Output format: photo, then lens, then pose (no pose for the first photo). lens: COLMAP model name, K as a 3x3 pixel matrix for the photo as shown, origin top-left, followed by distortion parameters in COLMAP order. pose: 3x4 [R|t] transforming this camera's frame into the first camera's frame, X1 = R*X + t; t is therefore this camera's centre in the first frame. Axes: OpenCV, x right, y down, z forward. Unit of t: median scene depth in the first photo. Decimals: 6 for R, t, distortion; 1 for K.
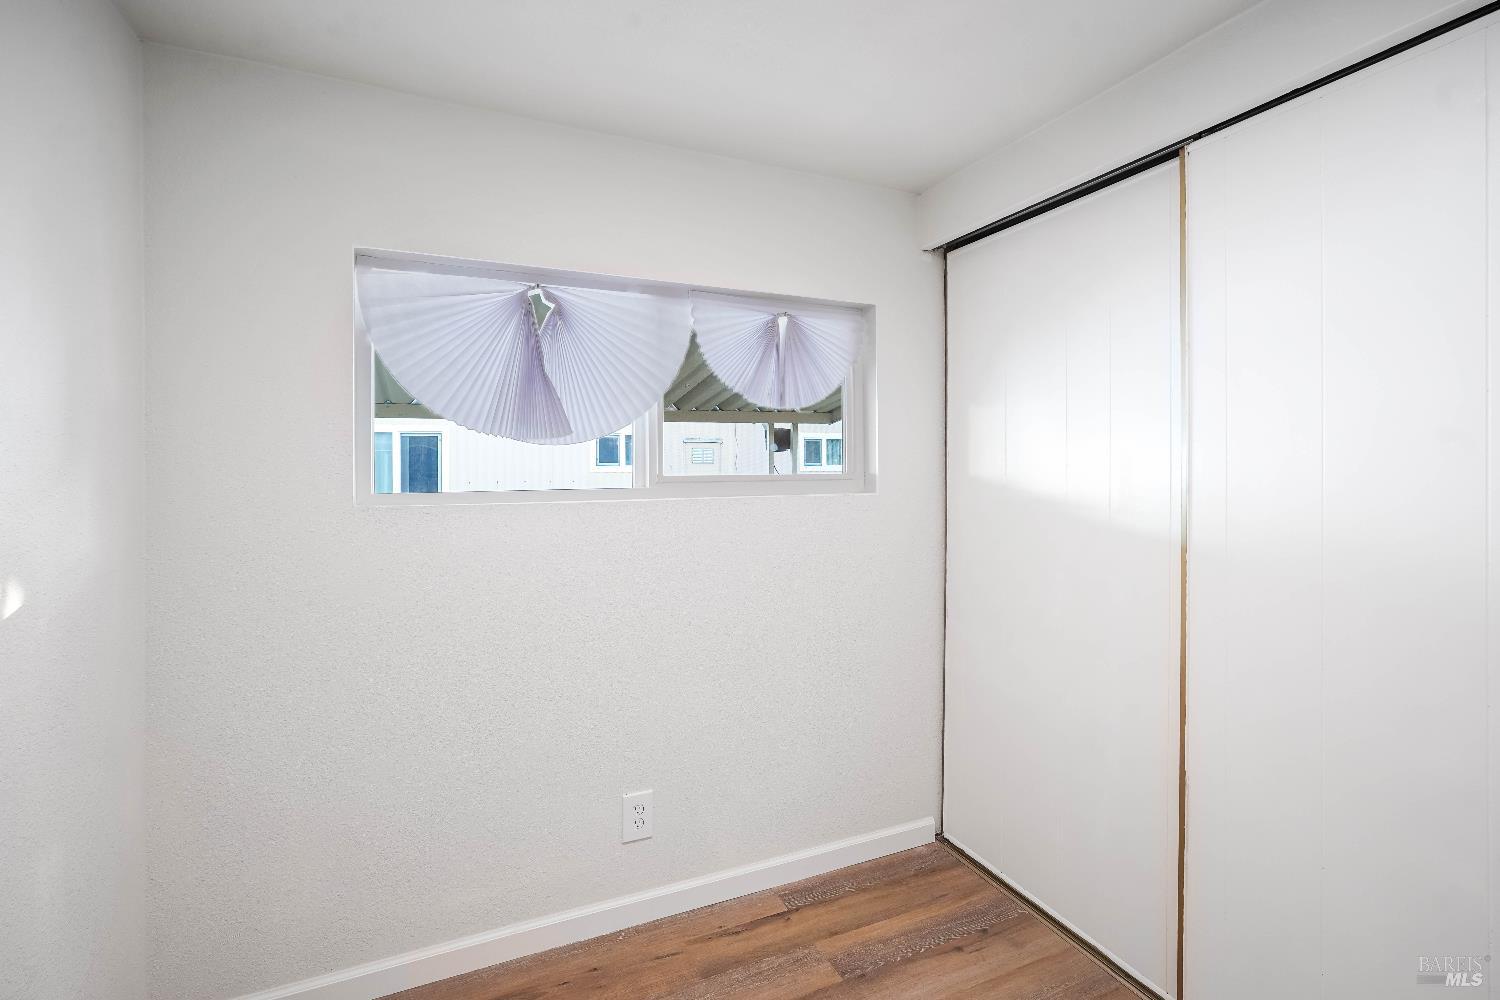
lens RADIAL K [[682.5, 0, 752.1], [0, 682.5, 465.3], [0, 0, 1]] dist [-0.002266, -0.000079]
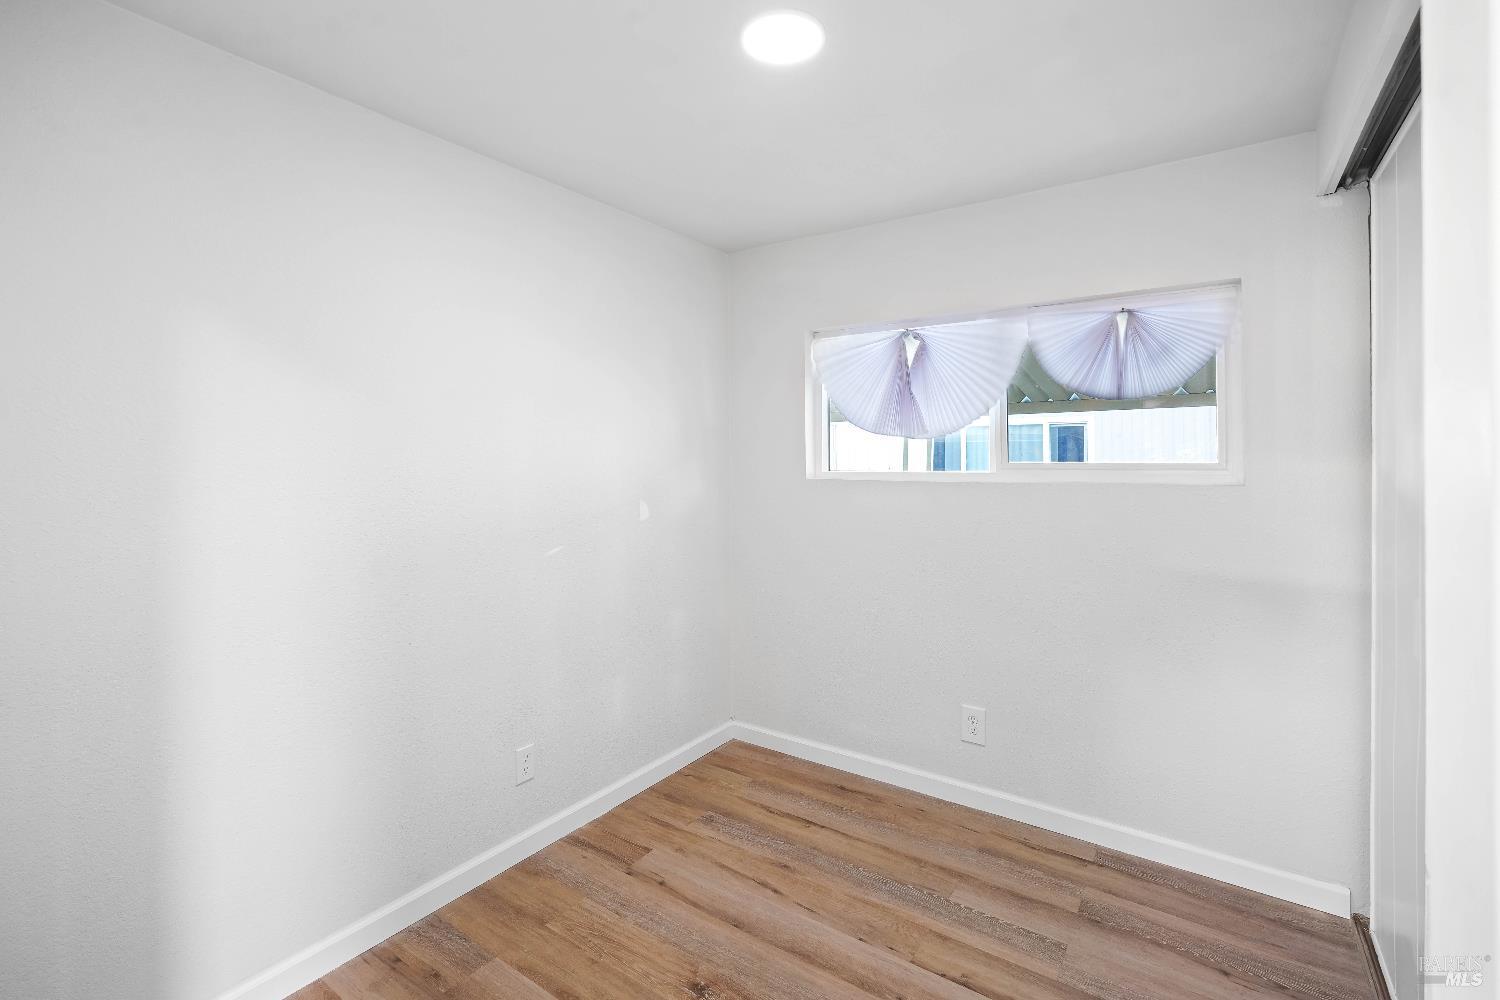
lens RADIAL K [[703.1, 0, 745.0], [0, 703.1, 459.0], [0, 0, 1]] dist [0.000717, 0.000972]
pose [[0.505814, 0.006389, -0.862619, 0.749046], [0.002109, 0.999960, 0.008643, -0.003732], [0.862640, -0.006191, 0.505781, -0.047448]]
